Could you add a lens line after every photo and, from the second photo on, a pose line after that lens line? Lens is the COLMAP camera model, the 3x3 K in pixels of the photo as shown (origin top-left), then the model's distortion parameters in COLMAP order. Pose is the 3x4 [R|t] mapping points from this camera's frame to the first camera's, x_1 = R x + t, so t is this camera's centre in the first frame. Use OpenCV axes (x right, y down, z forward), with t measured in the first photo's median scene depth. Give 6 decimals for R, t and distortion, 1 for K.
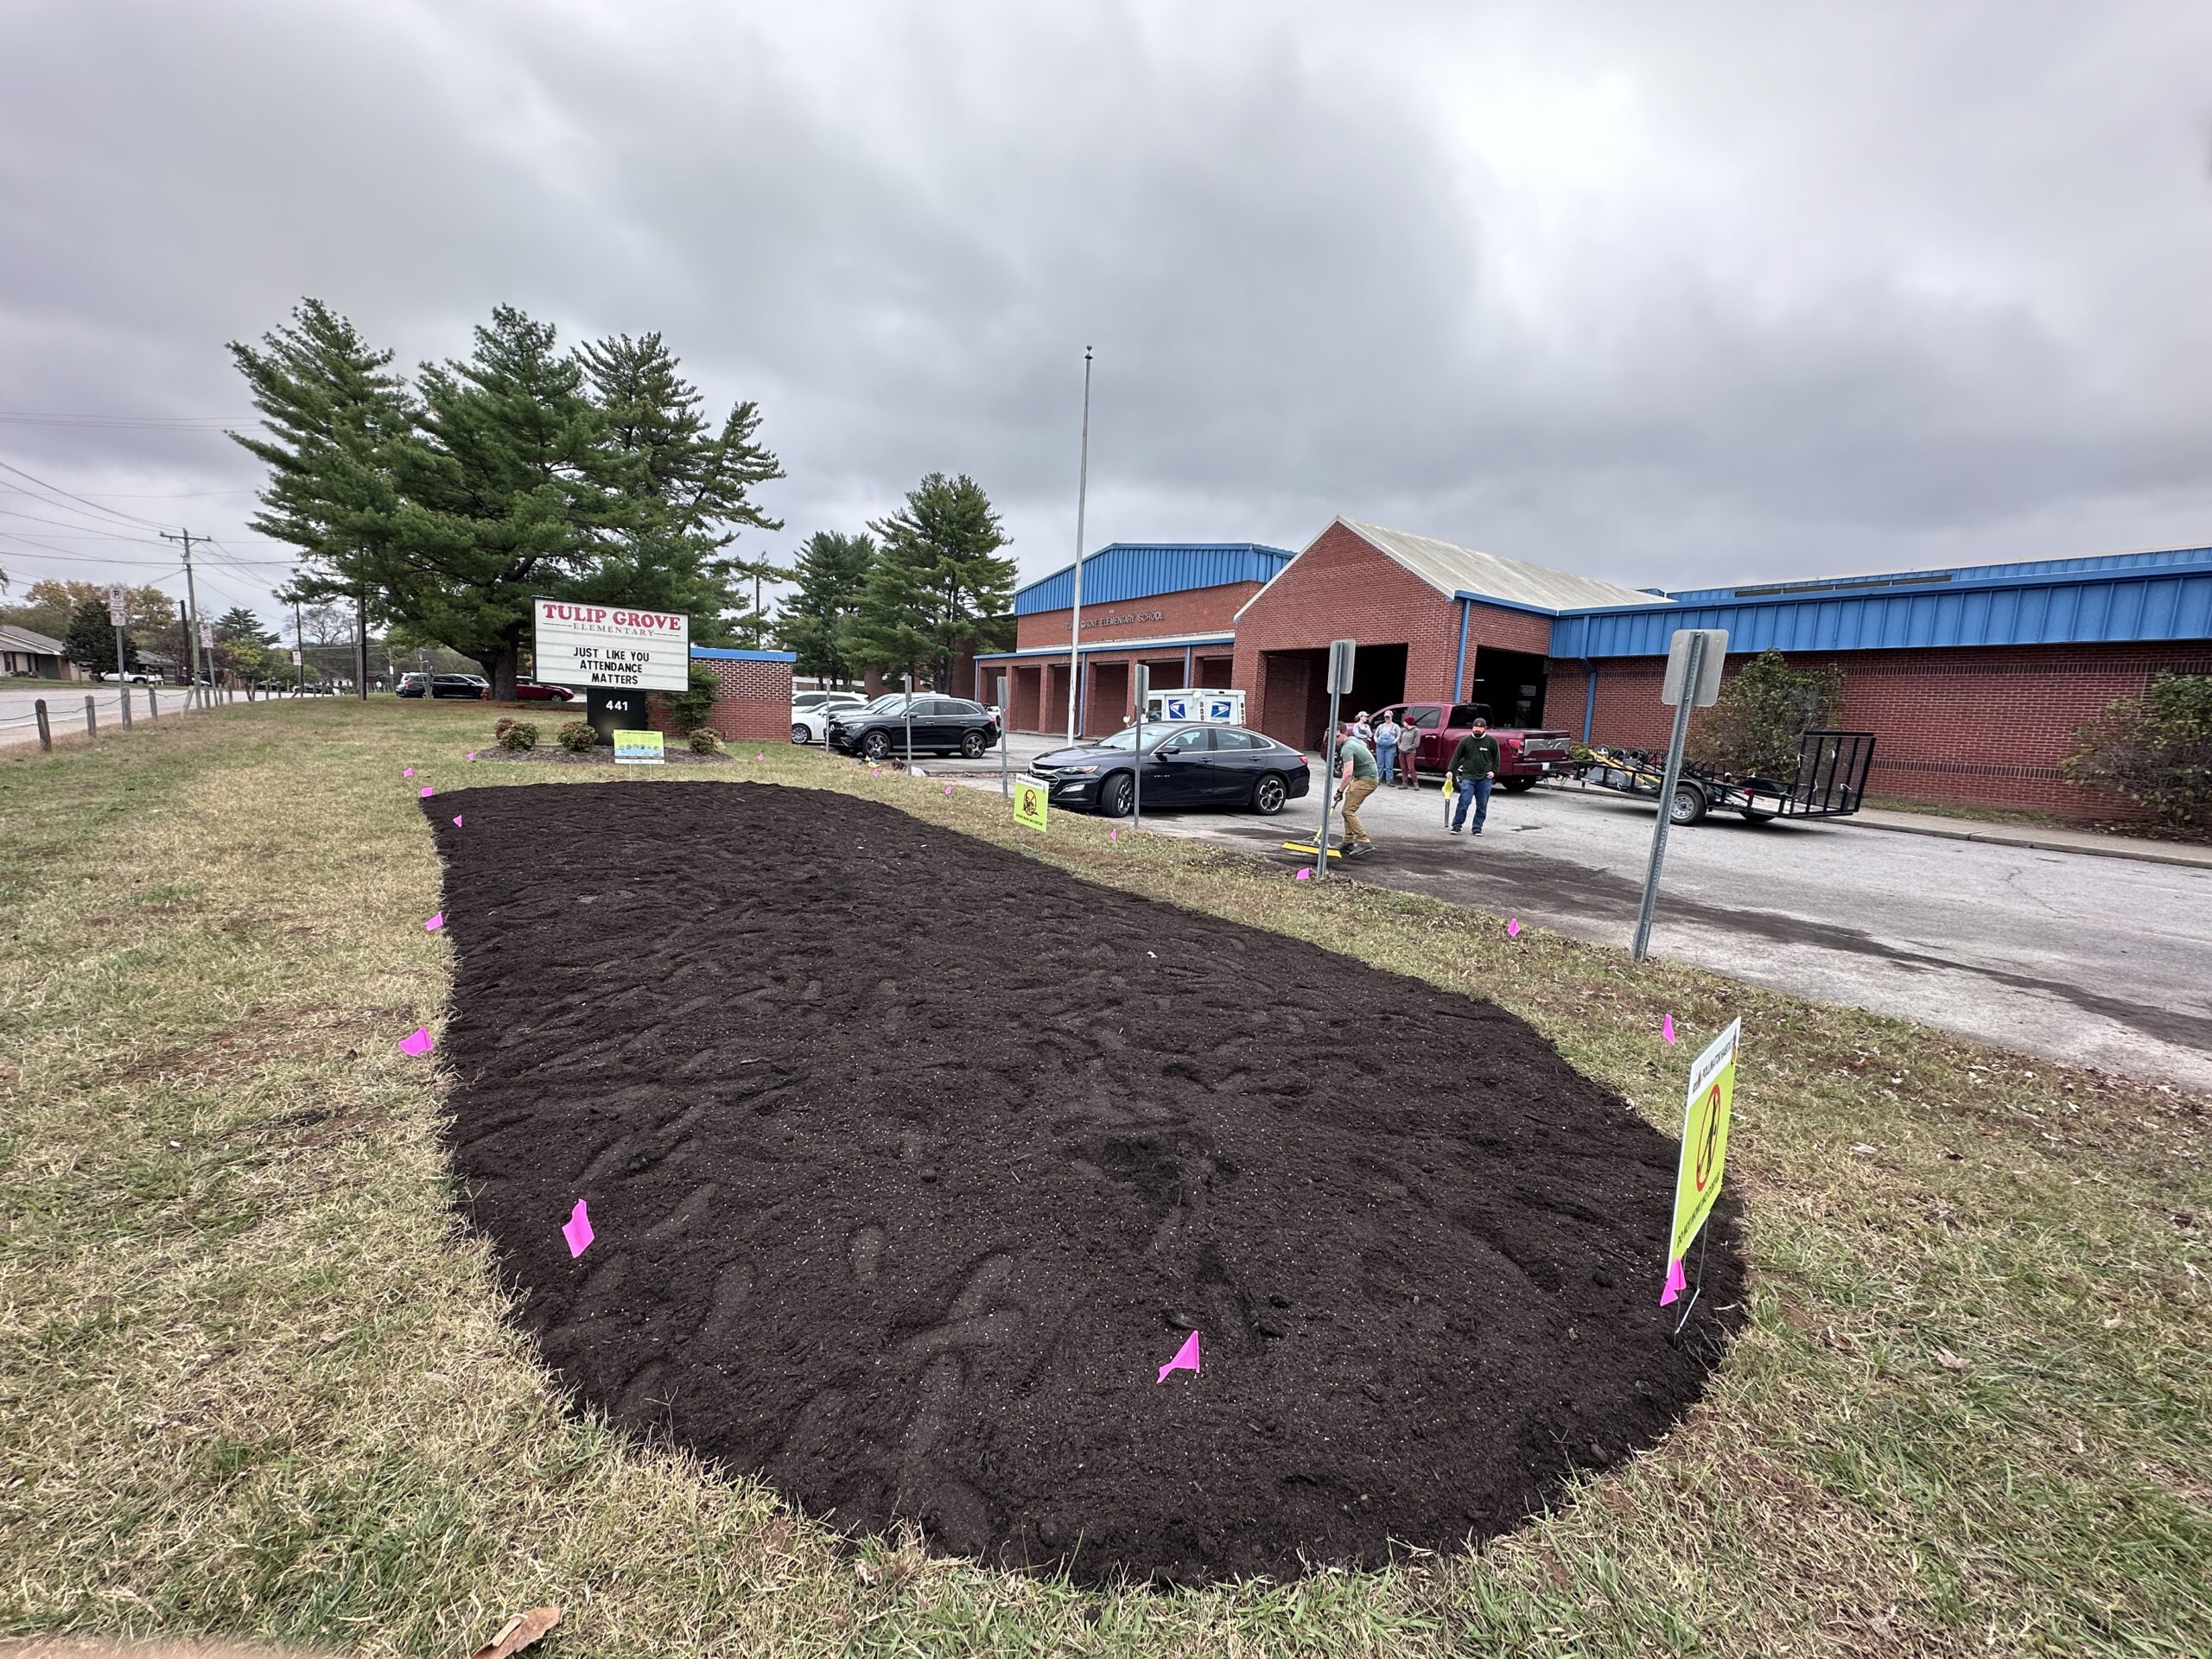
lens RADIAL K [[885.2, 0, 1106.0], [0, 885.2, 829.5], [0, 0, 1]] dist [0.012452, -0.000054]
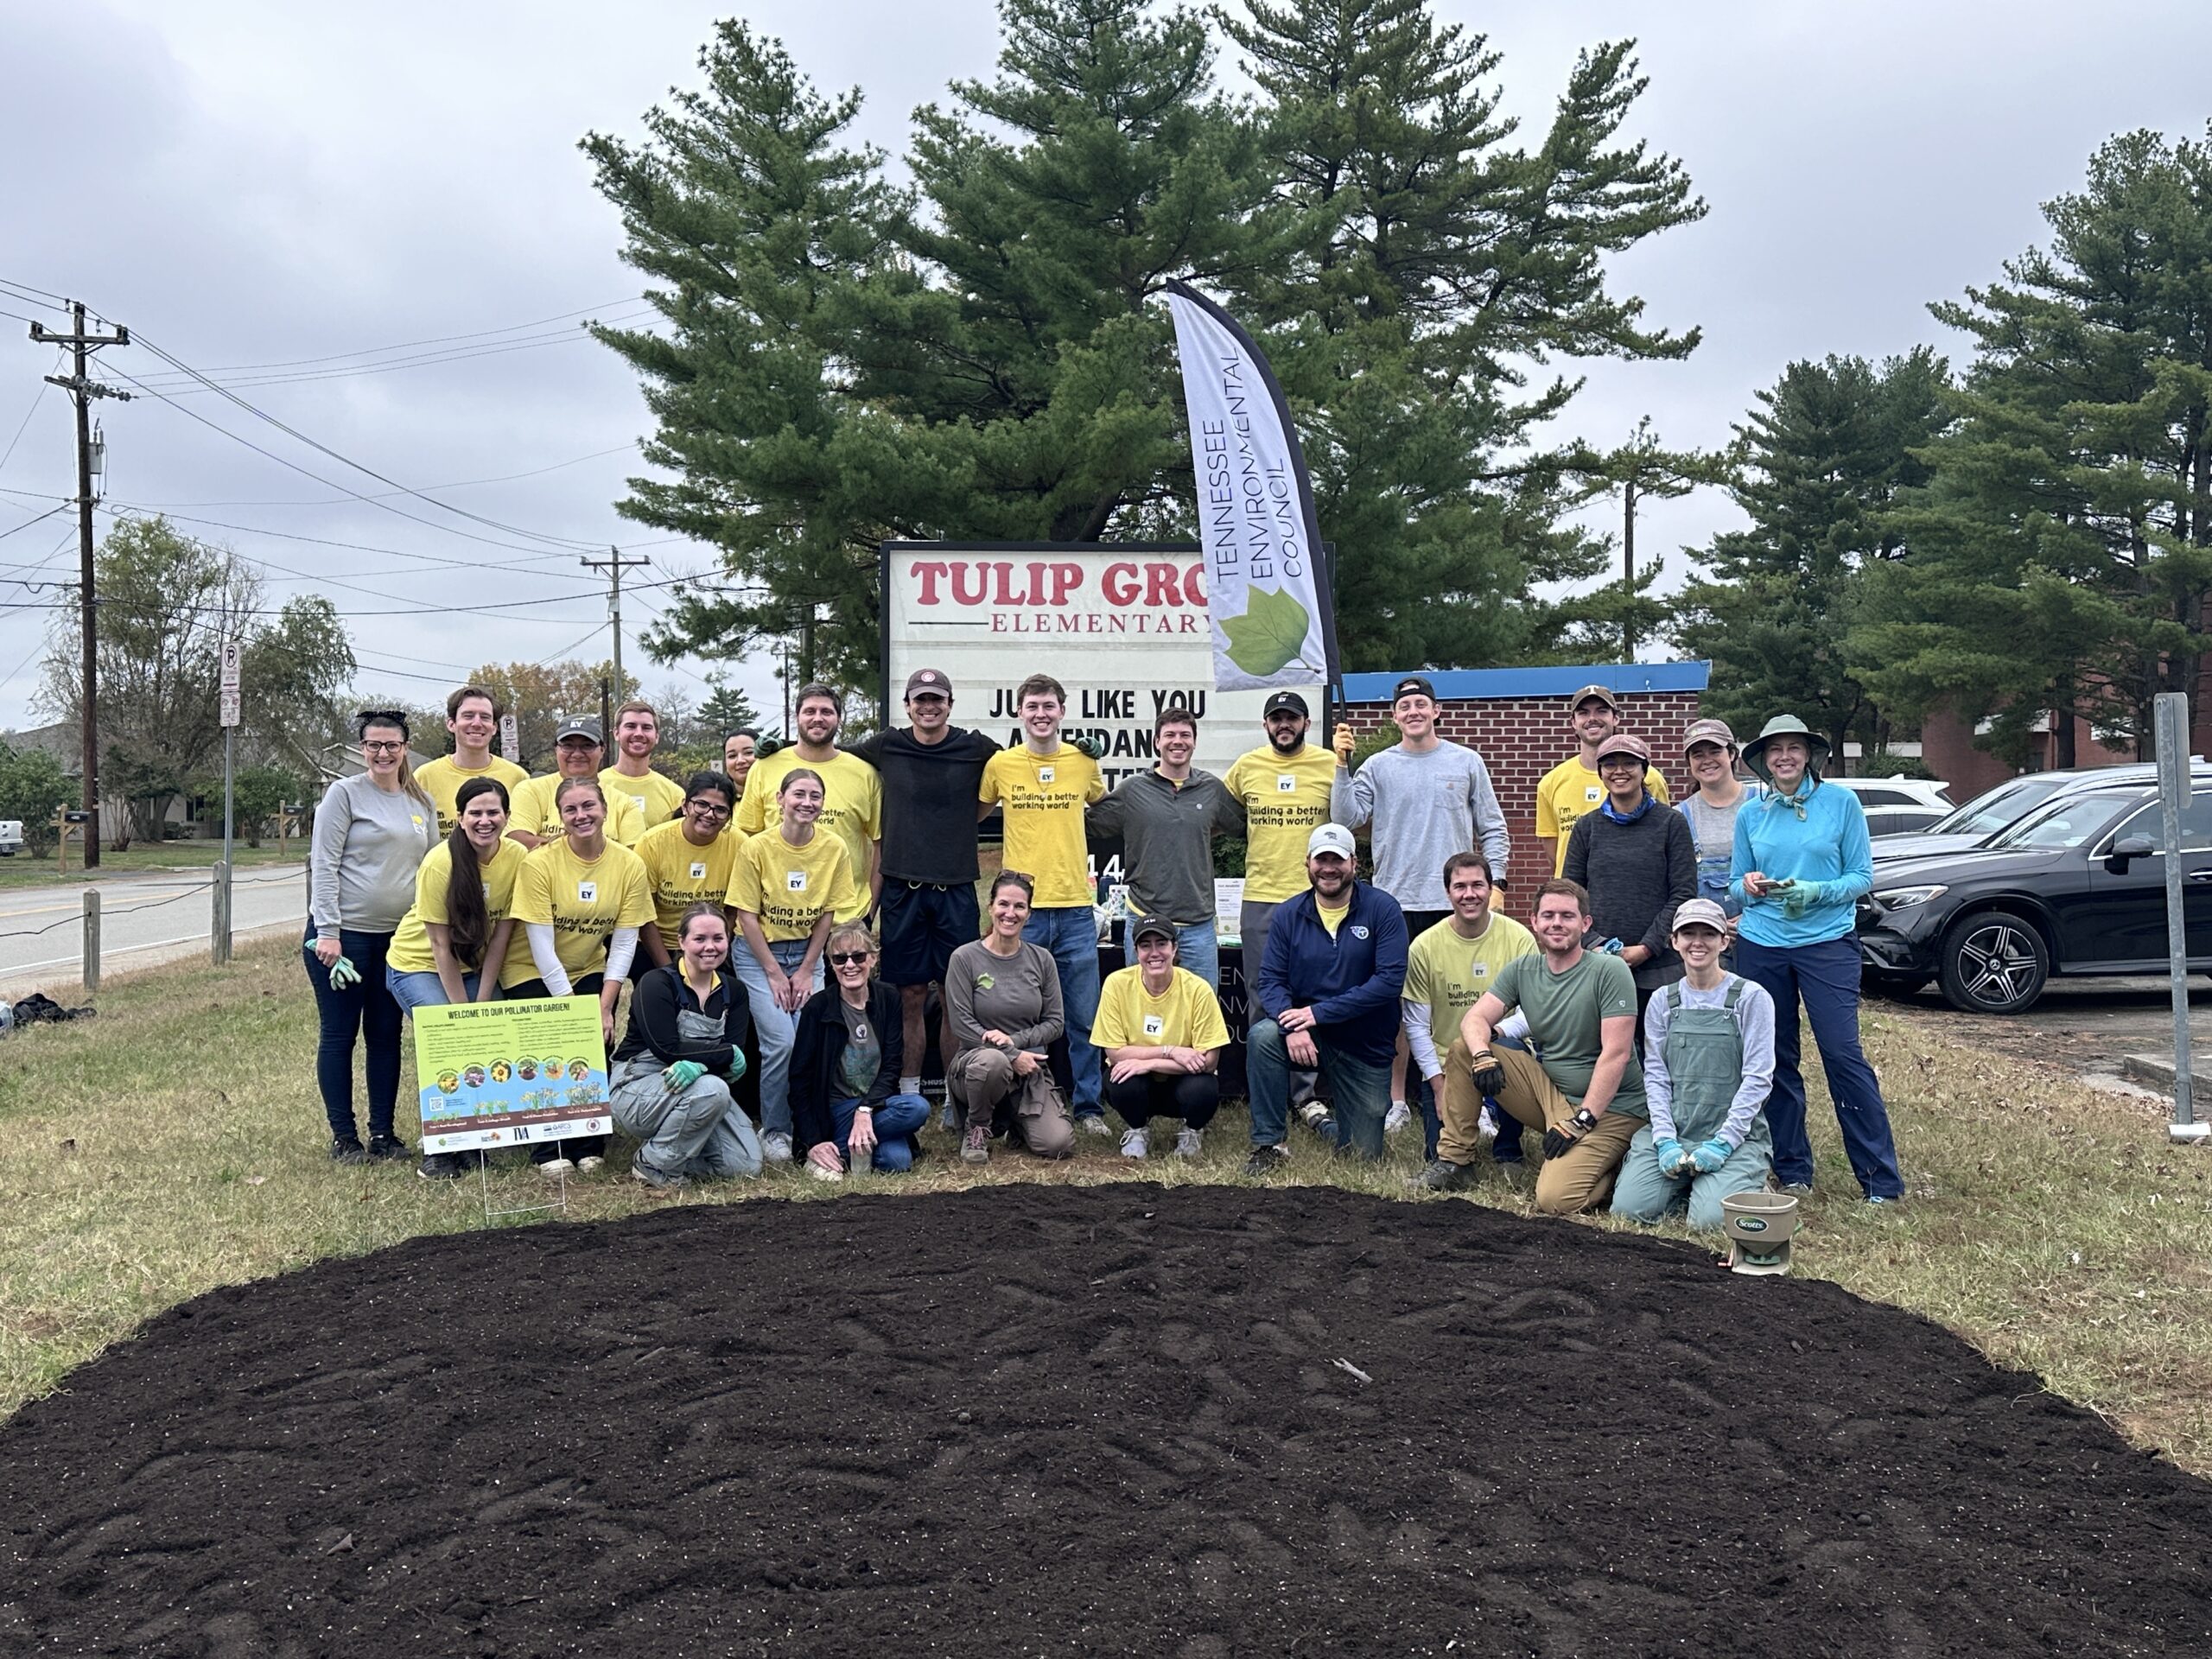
lens RADIAL K [[2142.8, 0, 1106.0], [0, 2142.8, 829.5], [0, 0, 1]] dist [0.131255, -0.286437]
pose [[0.812654, -0.040932, -0.581308, -0.051193], [-0.034610, 0.992379, -0.118262, -0.027031], [0.581718, 0.116226, 0.805044, 0.166535]]
